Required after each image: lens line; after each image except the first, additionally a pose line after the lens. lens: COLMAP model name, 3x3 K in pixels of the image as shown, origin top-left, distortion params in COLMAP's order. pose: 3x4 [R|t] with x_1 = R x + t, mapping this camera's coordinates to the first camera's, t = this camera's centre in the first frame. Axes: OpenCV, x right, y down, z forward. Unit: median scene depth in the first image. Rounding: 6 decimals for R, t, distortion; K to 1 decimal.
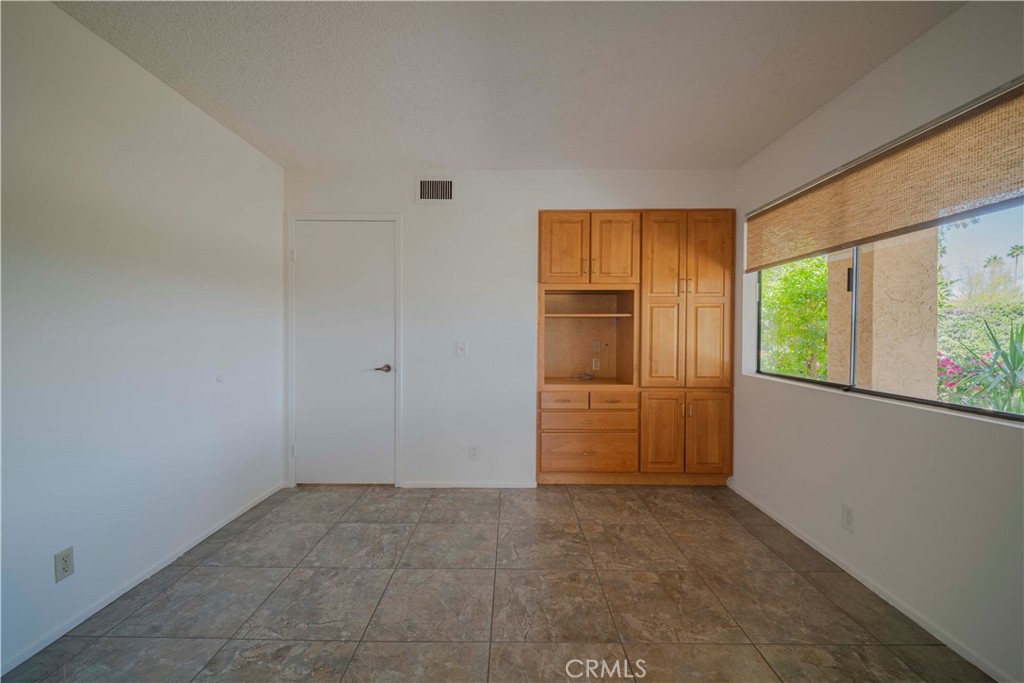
lens RADIAL K [[425.6, 0, 505.8], [0, 425.6, 337.7], [0, 0, 1]] dist [0.003590, -0.004026]
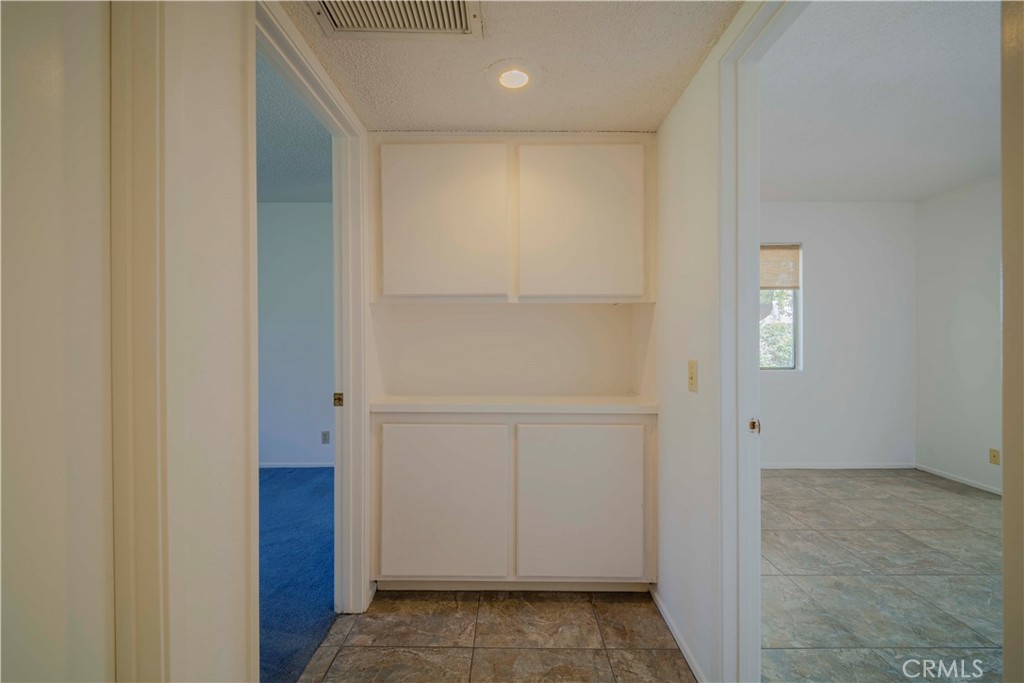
lens RADIAL K [[425.6, 0, 514.3], [0, 425.6, 342.2], [0, 0, 1]] dist [0.003590, -0.004026]
pose [[-0.011449, -0.007780, 0.999904, -1.017250], [0.017384, 0.999817, 0.007979, -0.018470], [-0.999783, 0.017474, -0.011312, 1.906673]]
